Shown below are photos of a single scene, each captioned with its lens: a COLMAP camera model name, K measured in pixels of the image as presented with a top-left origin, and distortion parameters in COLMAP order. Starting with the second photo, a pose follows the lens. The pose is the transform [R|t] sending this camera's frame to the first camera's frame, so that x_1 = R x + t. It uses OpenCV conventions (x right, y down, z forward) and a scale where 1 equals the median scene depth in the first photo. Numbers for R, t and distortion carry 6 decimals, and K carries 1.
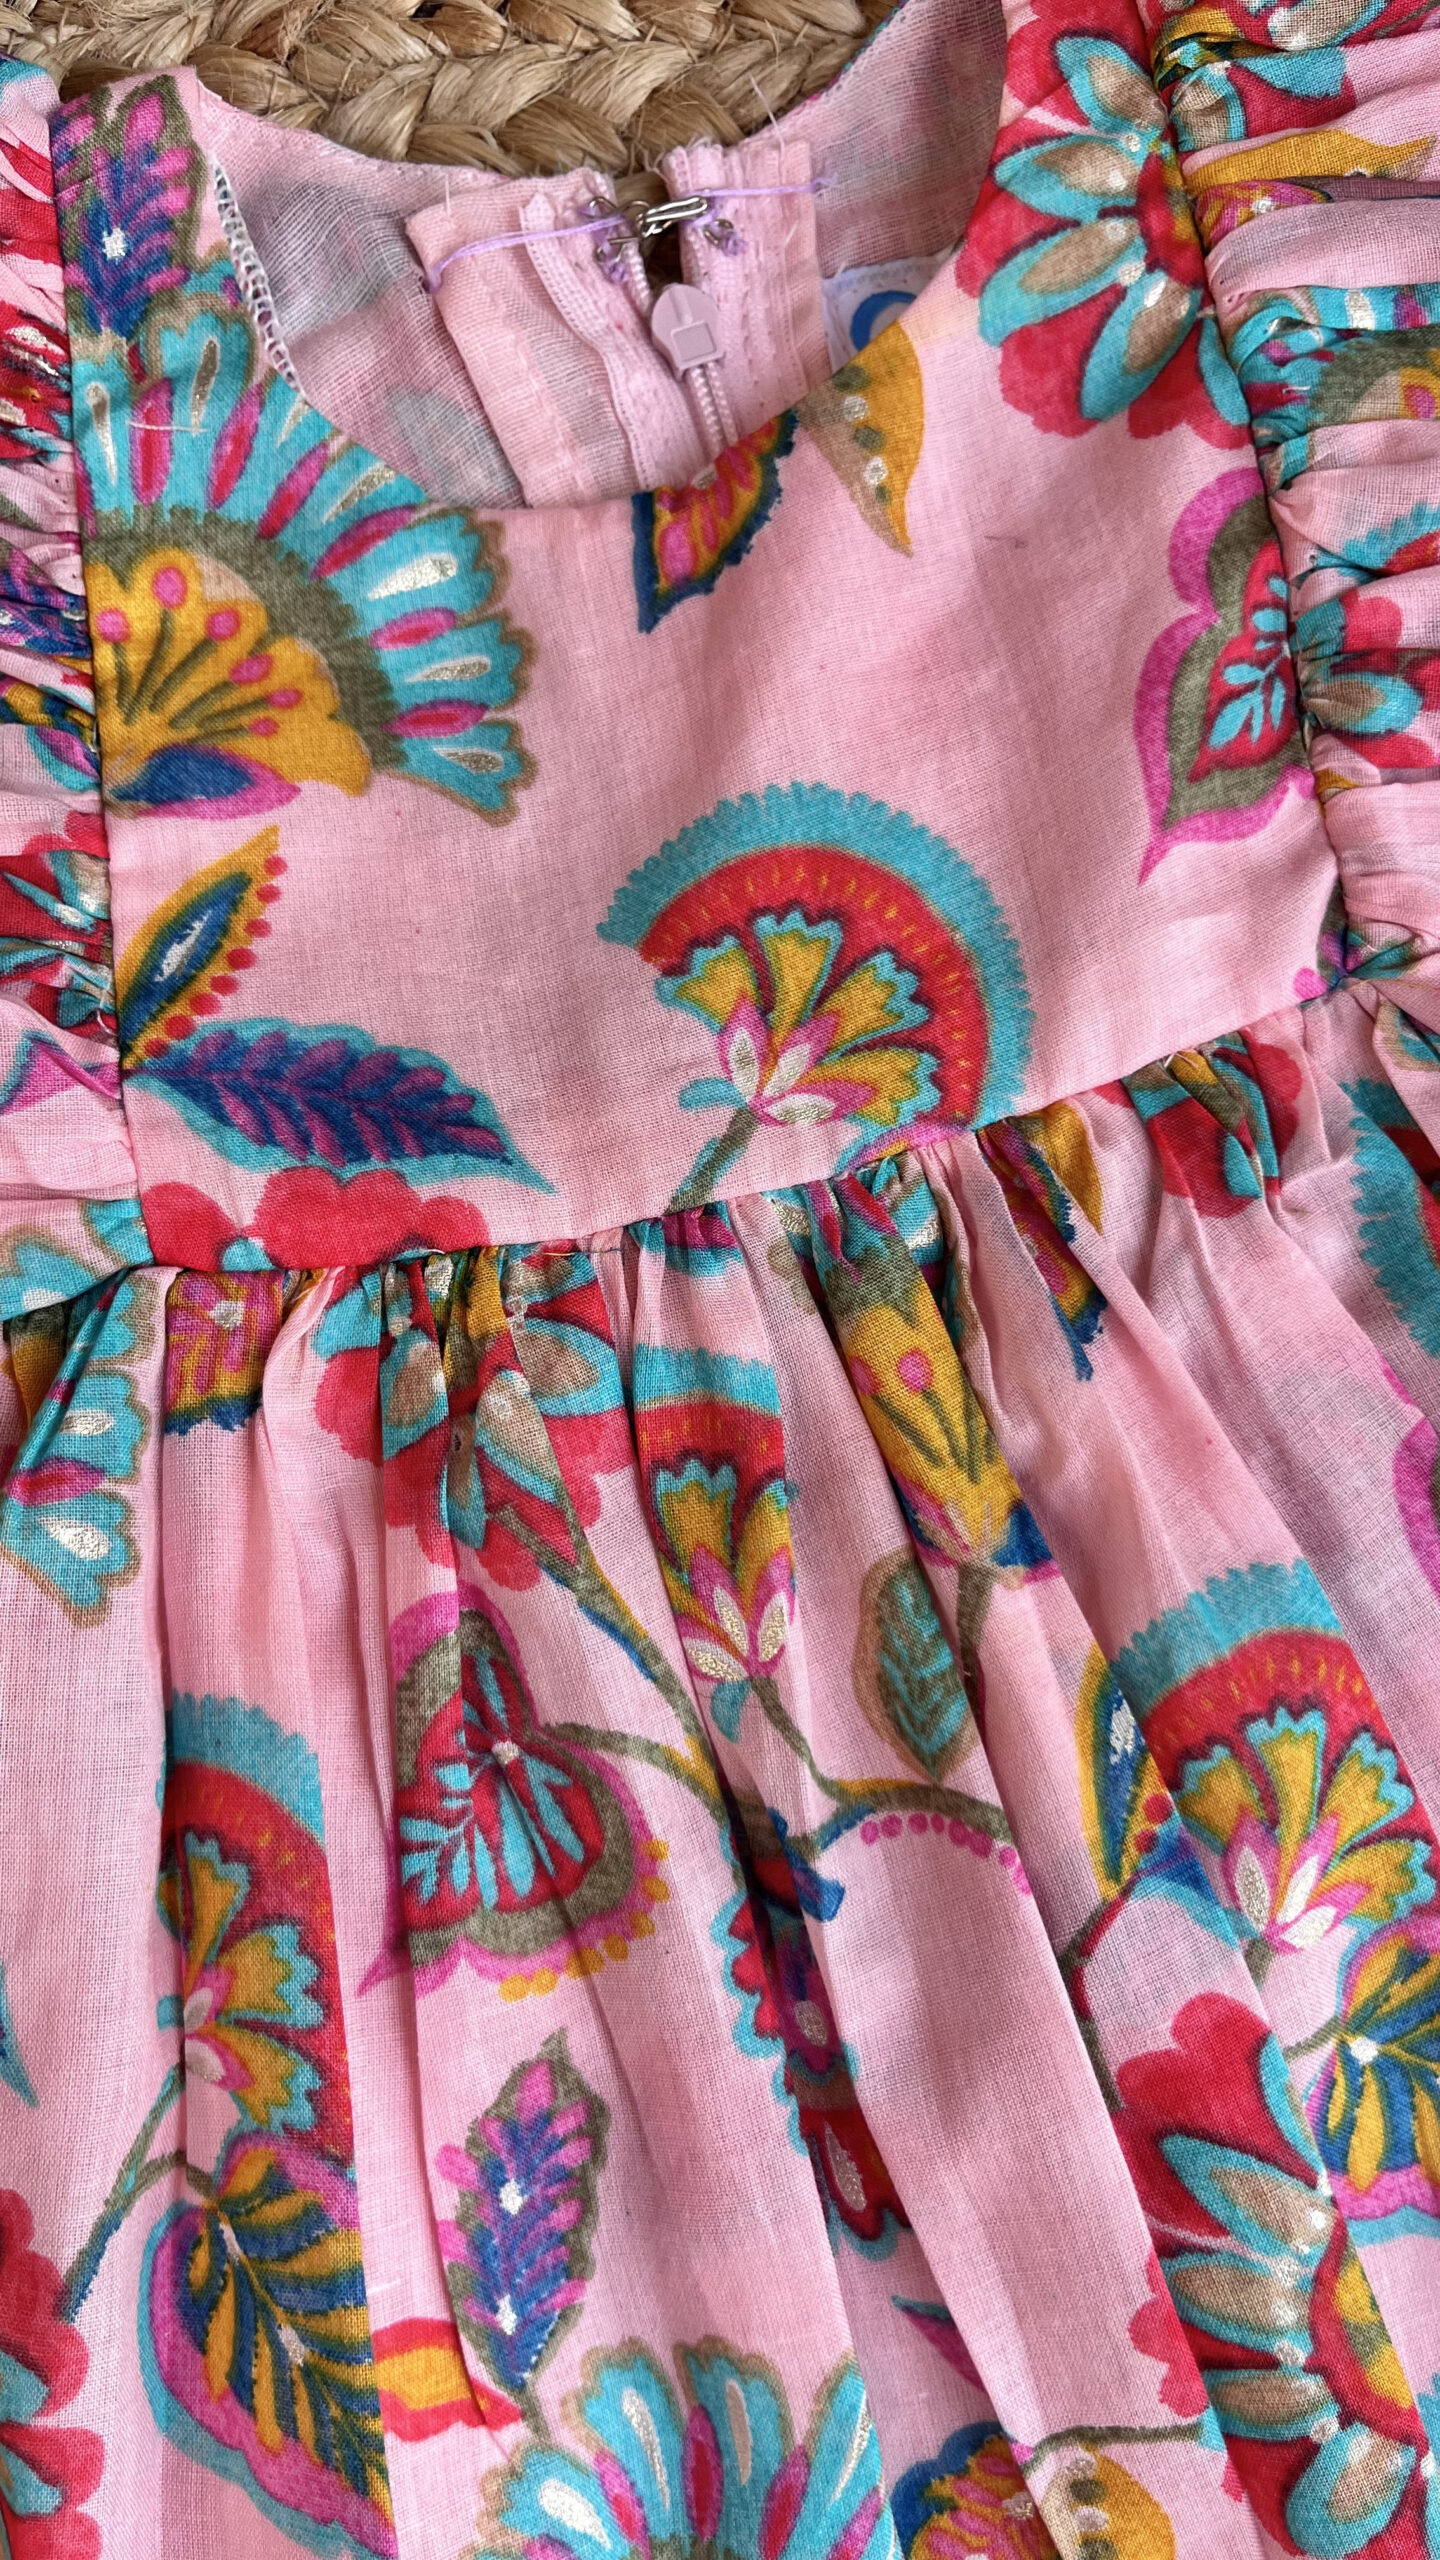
lens RADIAL K [[1909.1, 0, 725.1], [0, 1909.1, 1295.2], [0, 0, 1]] dist [0.053898, -0.080358]
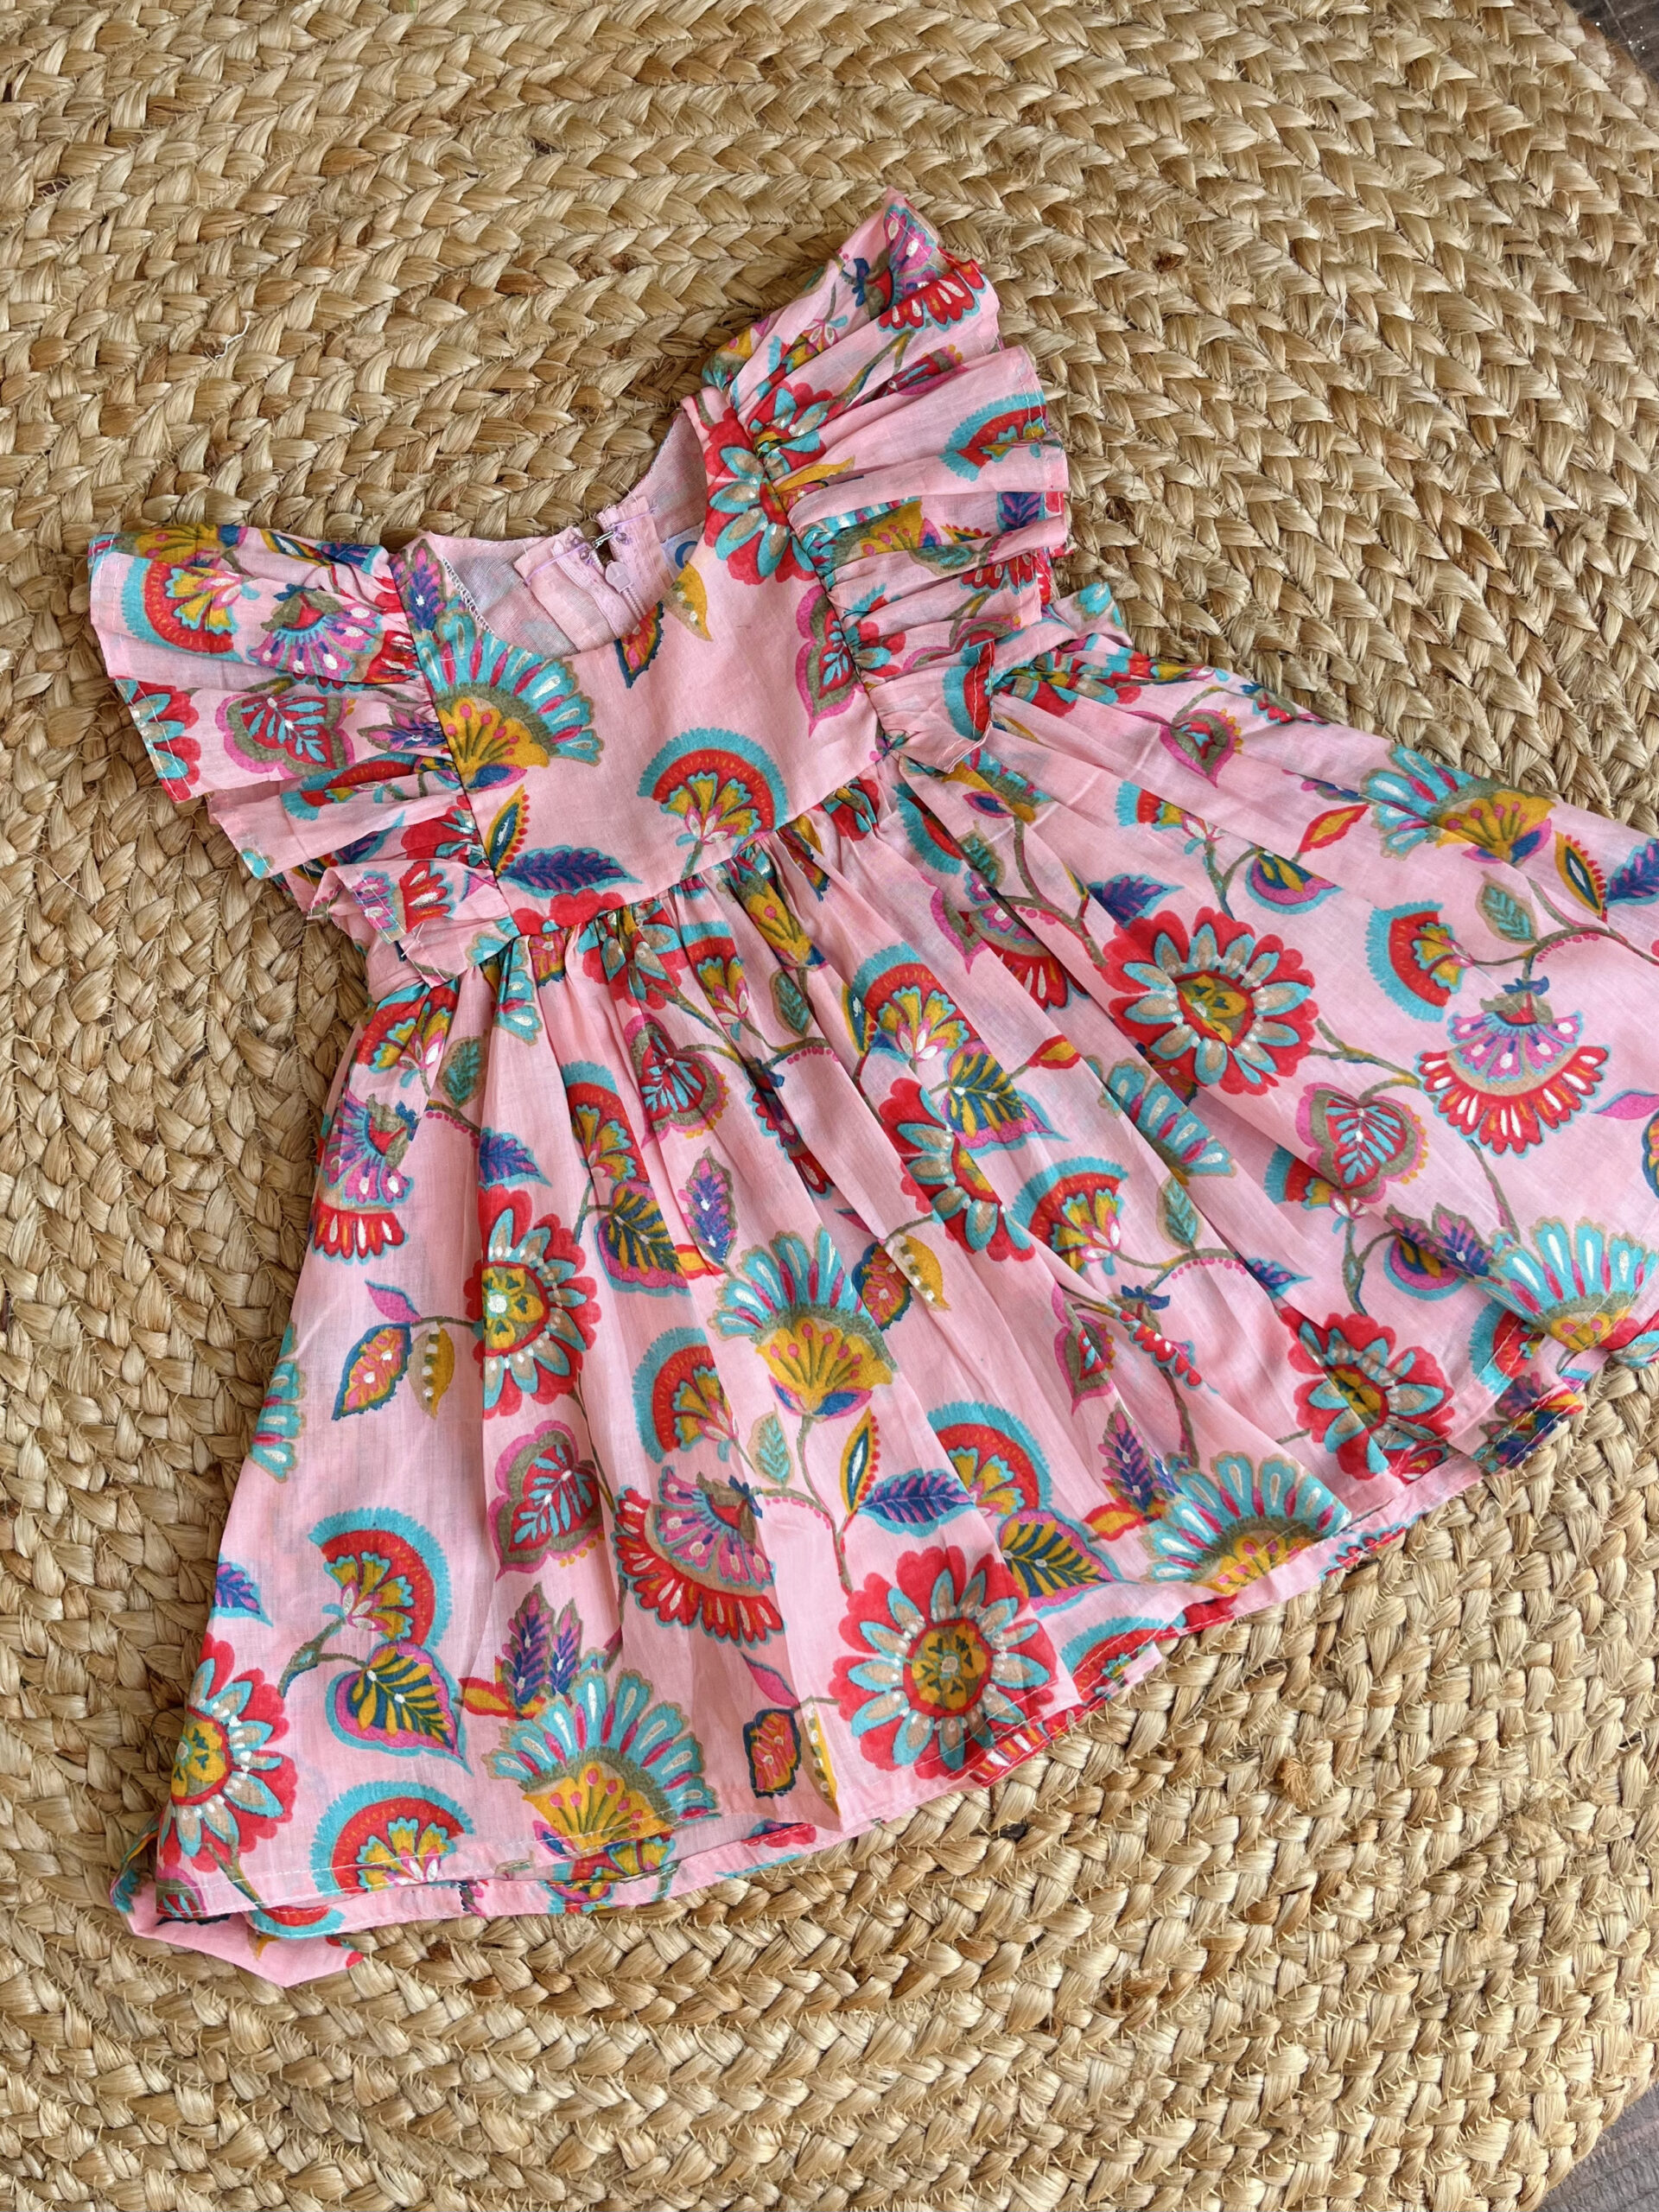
lens RADIAL K [[1618.9, 0, 828.3], [0, 1618.9, 1073.4], [0, 0, 1]] dist [0.024392, -0.029922]
pose [[0.973175, -0.229243, -0.019432, 0.177356], [0.229810, 0.972600, 0.035169, 0.216716], [0.010838, -0.038691, 0.999192, -1.569560]]
